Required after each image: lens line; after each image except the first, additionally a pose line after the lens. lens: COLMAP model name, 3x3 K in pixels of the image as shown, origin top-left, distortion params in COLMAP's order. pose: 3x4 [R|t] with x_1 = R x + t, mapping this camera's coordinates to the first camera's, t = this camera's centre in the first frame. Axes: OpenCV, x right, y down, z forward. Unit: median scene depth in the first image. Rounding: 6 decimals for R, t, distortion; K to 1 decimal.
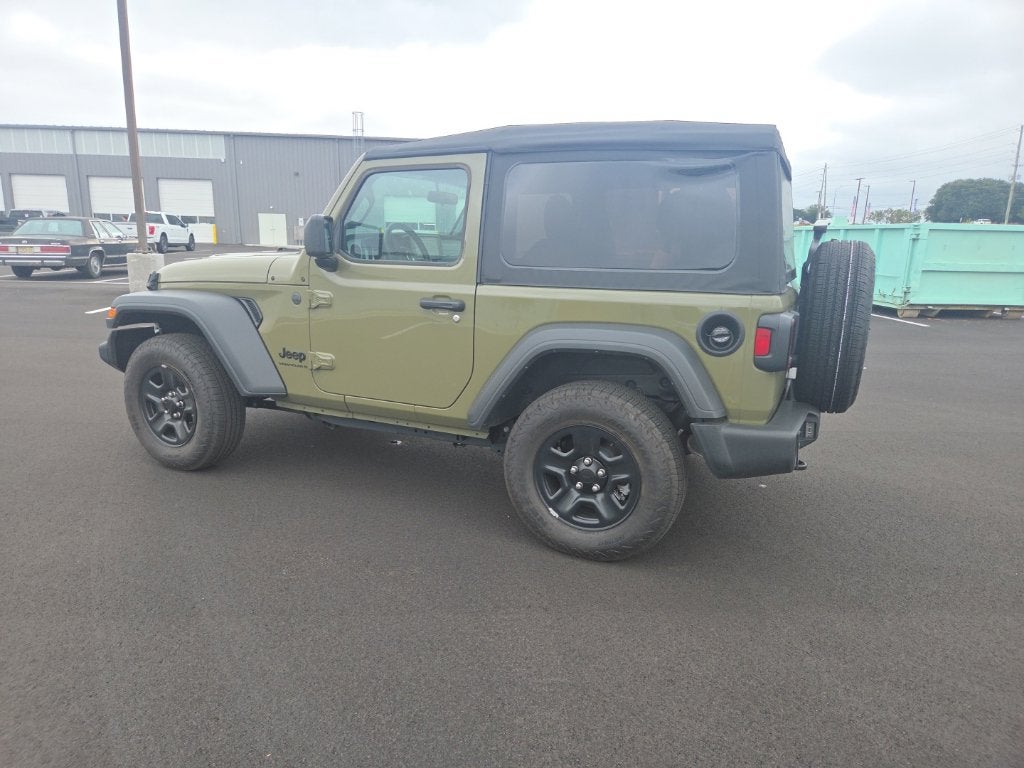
lens RADIAL K [[683.7, 0, 502.5], [0, 683.7, 393.2], [0, 0, 1]] dist [0.077968, -0.067882]
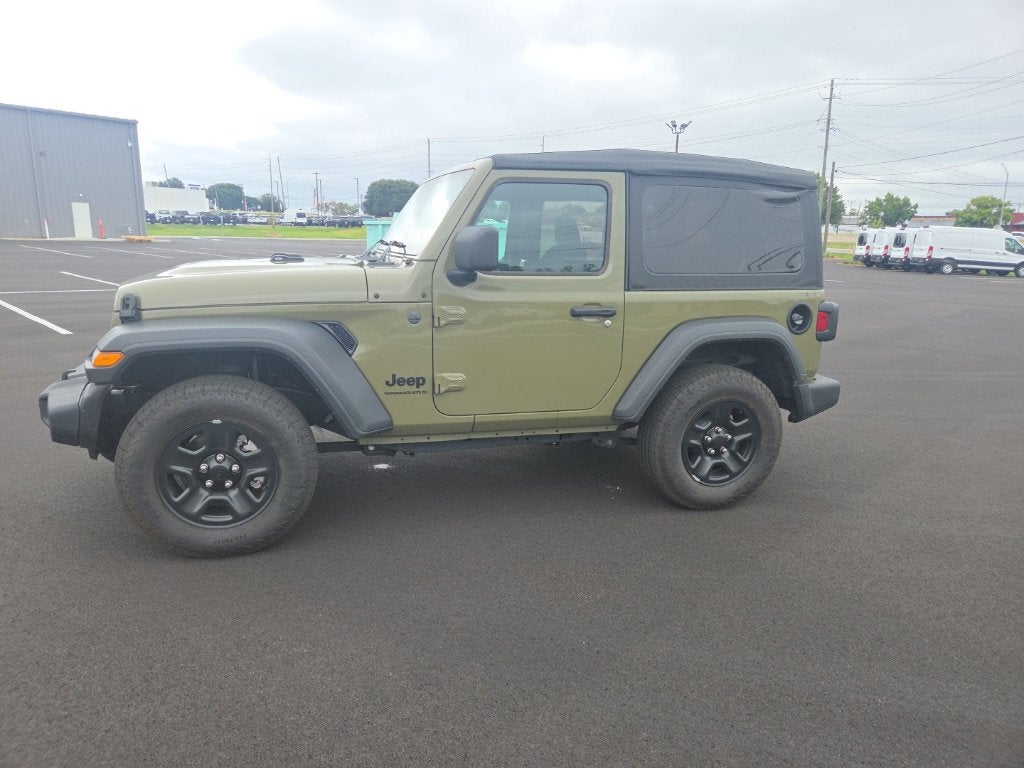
lens RADIAL K [[683.7, 0, 497.5], [0, 683.7, 380.5], [0, 0, 1]] dist [0.077968, -0.067882]
pose [[0.743519, -0.135118, 0.654922, -0.913138], [0.134260, 0.989594, 0.051743, -0.099327], [-0.655099, 0.049458, 0.753923, 0.302653]]
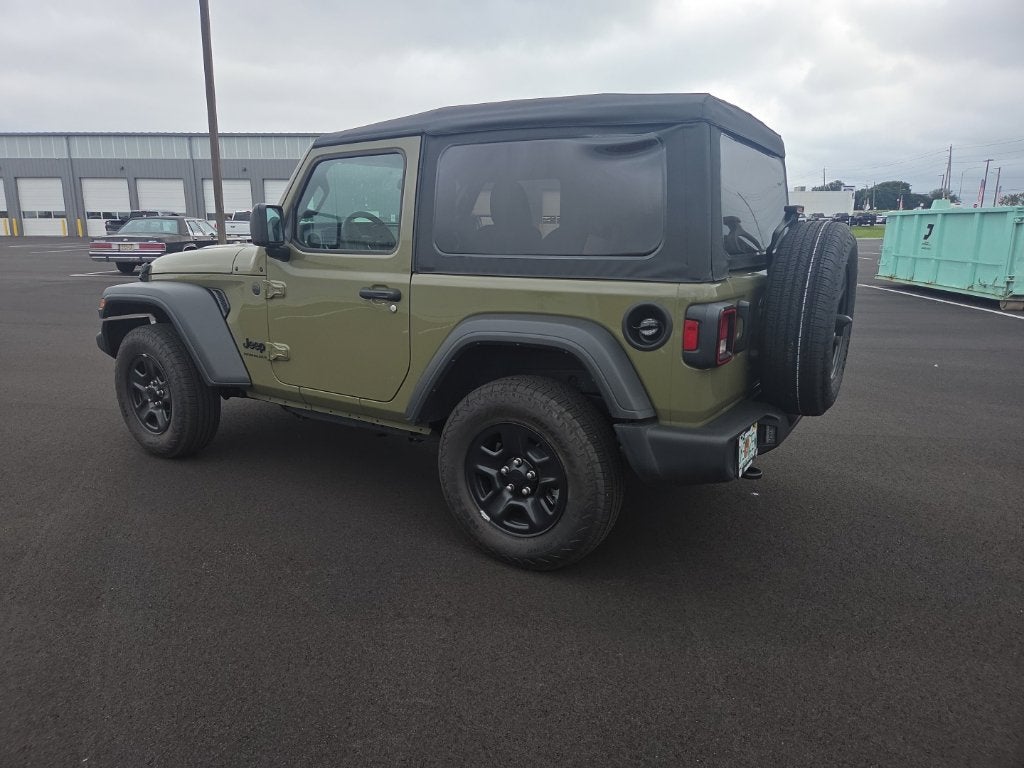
lens RADIAL K [[683.7, 0, 499.3], [0, 683.7, 376.7], [0, 0, 1]] dist [0.077968, -0.067882]
pose [[0.990430, 0.014461, -0.137256, 0.212991], [-0.016295, 0.999792, -0.012251, -0.004377], [0.137051, 0.014370, 0.990460, 0.068471]]
